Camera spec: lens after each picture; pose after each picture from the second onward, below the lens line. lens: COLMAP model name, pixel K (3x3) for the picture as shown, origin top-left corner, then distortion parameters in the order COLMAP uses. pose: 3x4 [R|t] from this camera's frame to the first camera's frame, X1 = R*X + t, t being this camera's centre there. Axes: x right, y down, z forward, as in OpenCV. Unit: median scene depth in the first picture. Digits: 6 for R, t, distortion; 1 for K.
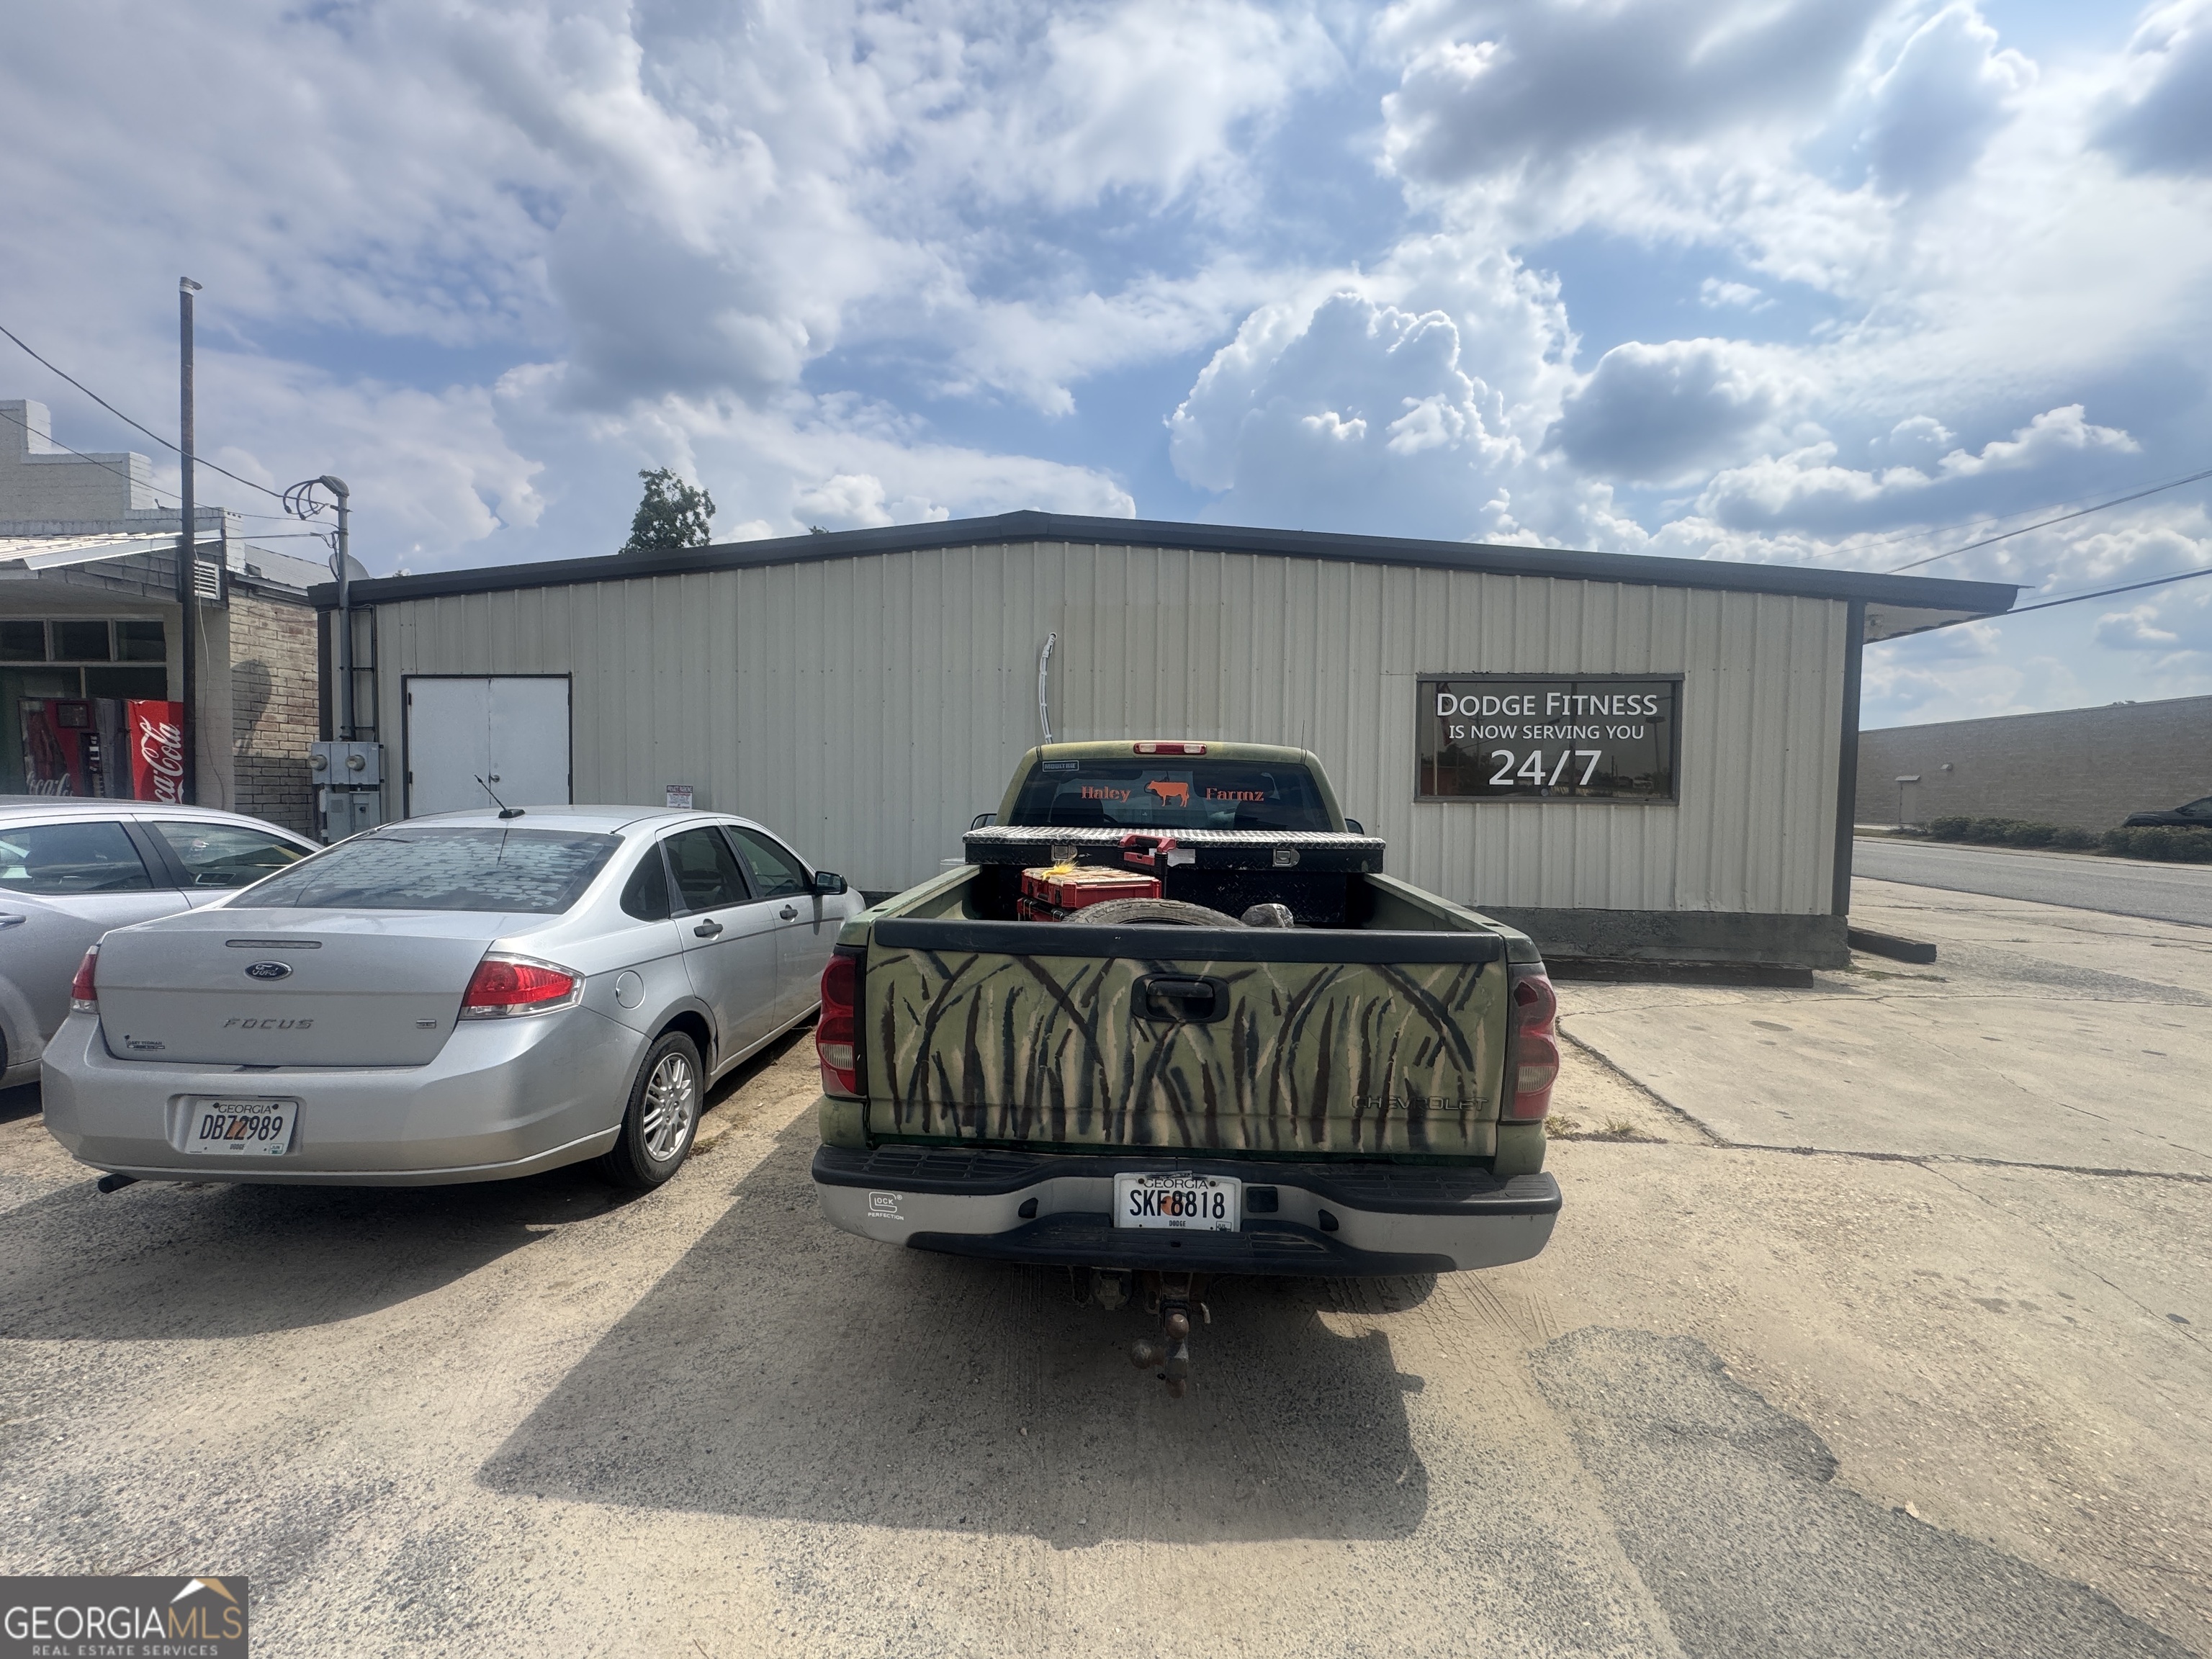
lens RADIAL K [[887.0, 0, 1123.8], [0, 887.0, 845.3], [0, 0, 1]] dist [0.013571, -0.000468]
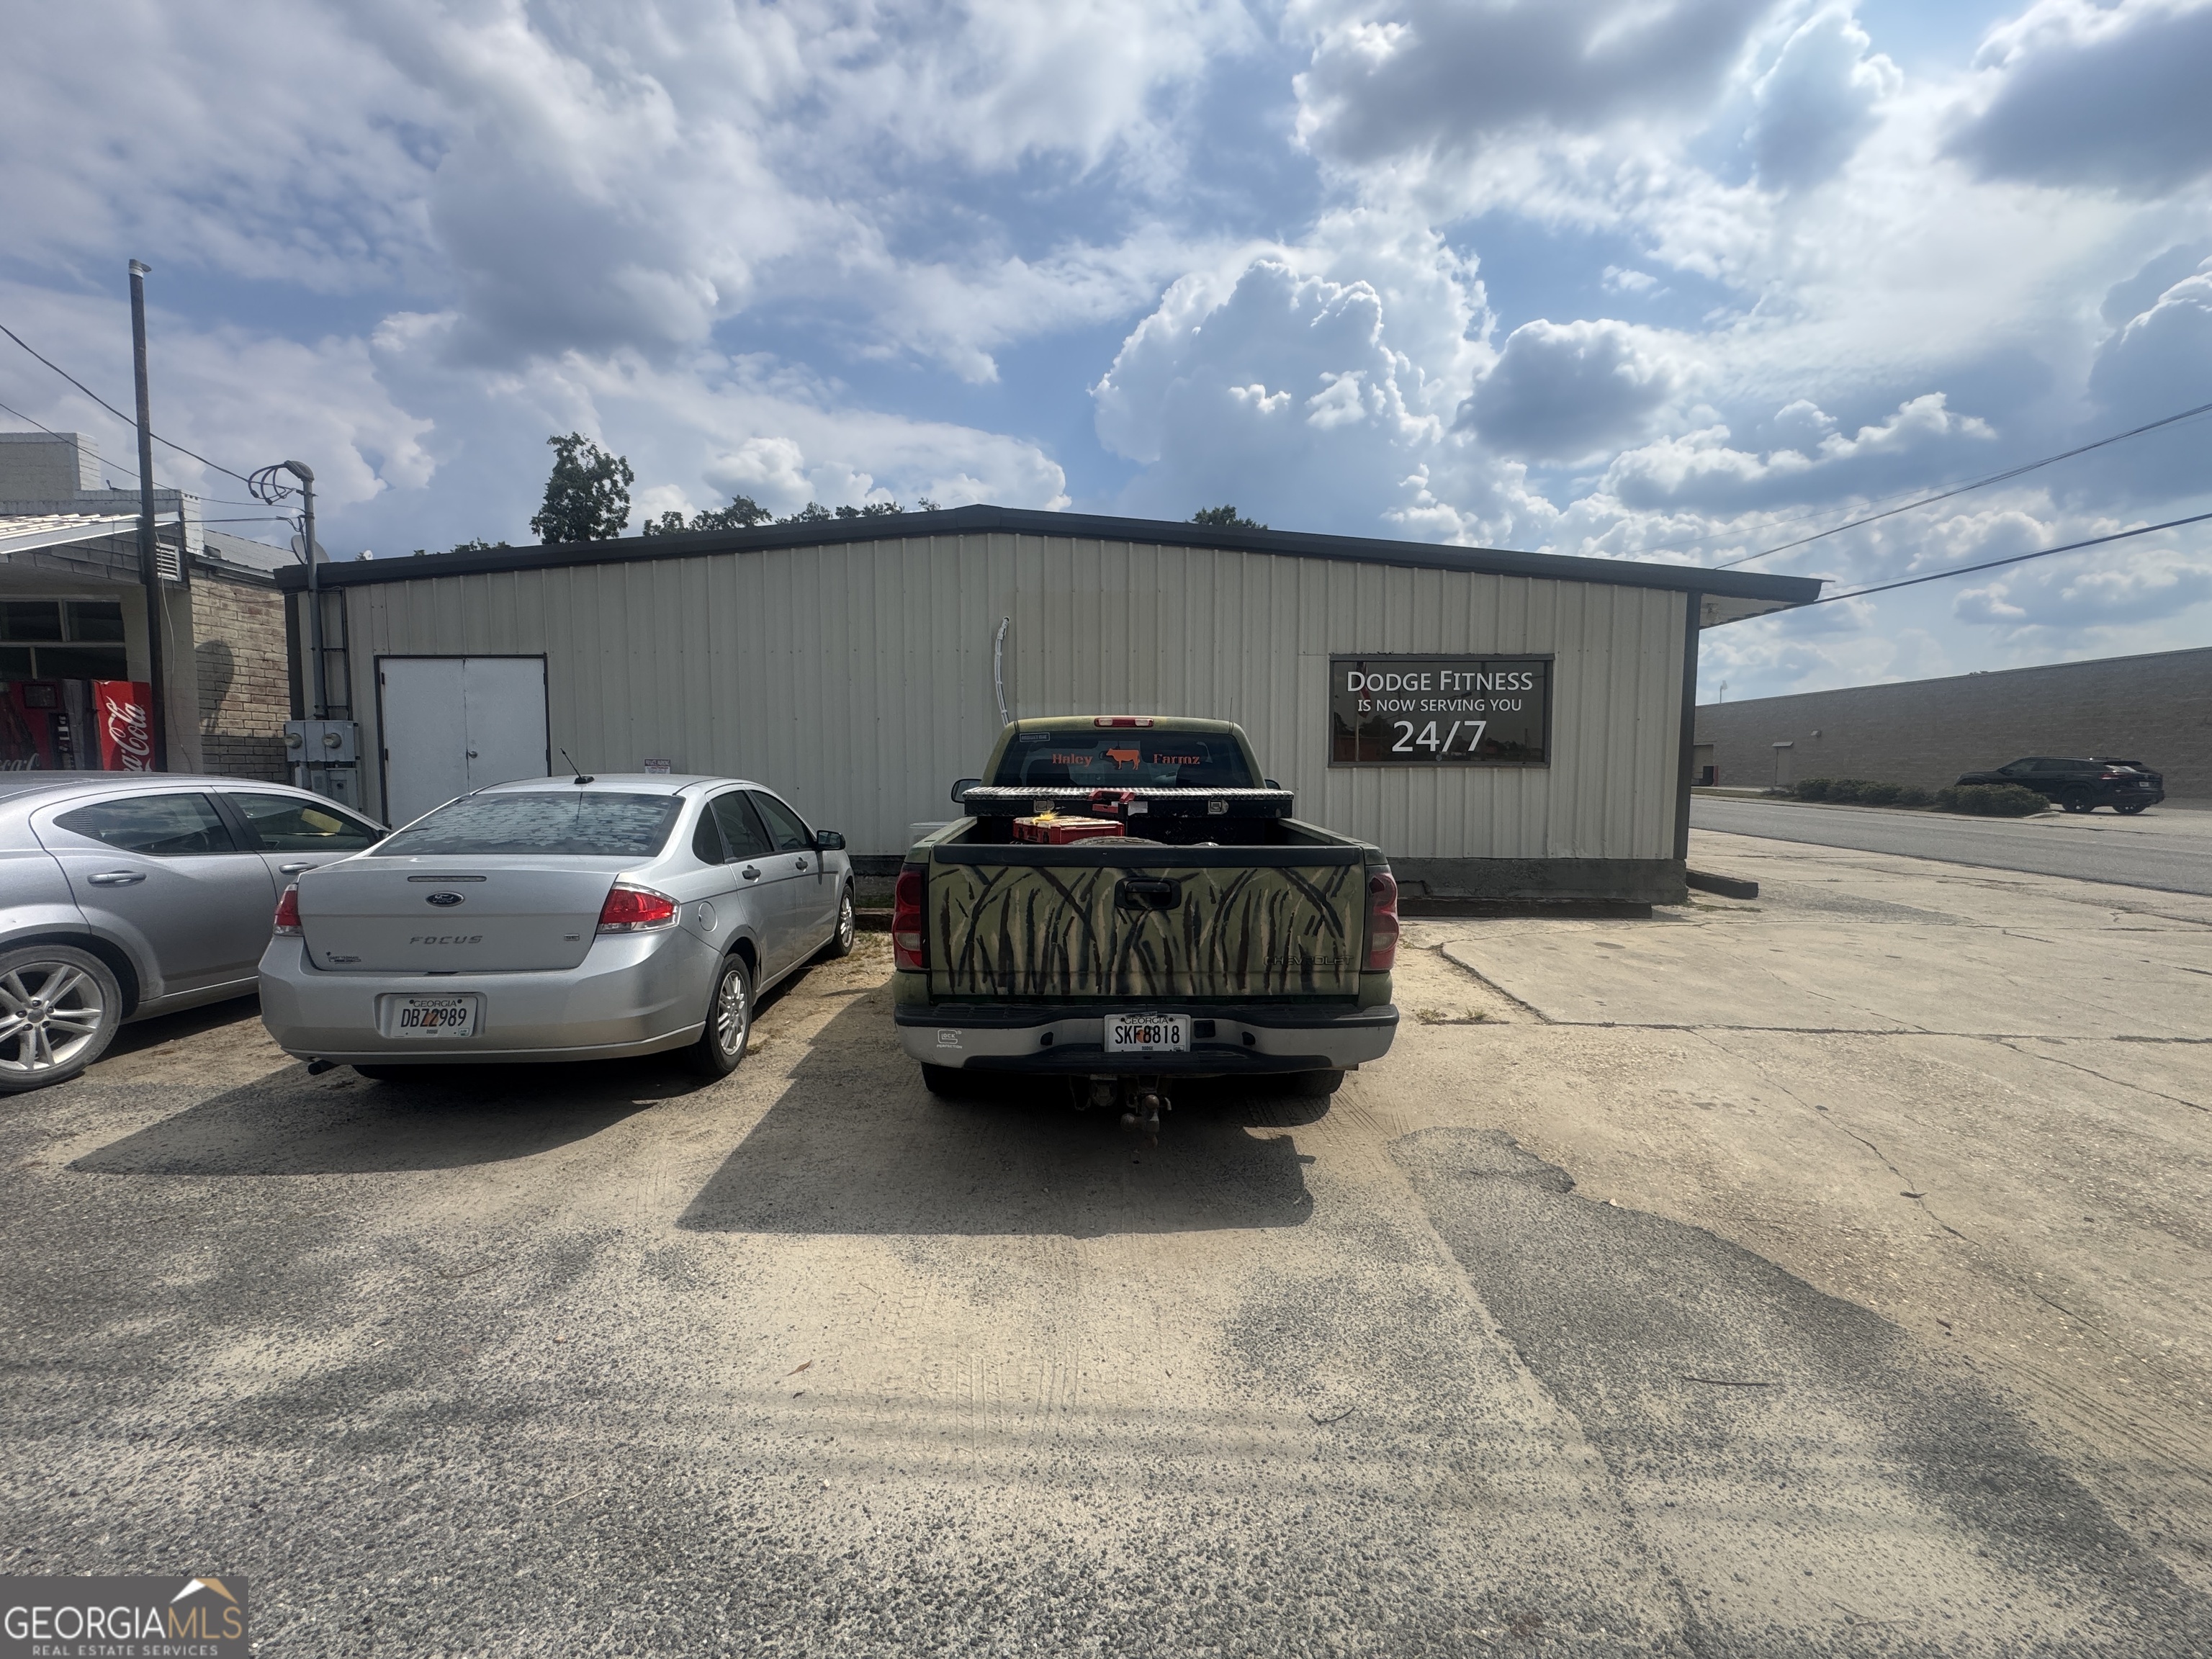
lens RADIAL K [[887.0, 0, 1123.8], [0, 887.0, 845.3], [0, 0, 1]] dist [0.013571, -0.000468]
pose [[0.997000, -0.017499, 0.075397, -0.022034], [0.015210, 0.999409, 0.030818, 0.011971], [-0.075892, -0.029579, 0.996677, -0.117738]]
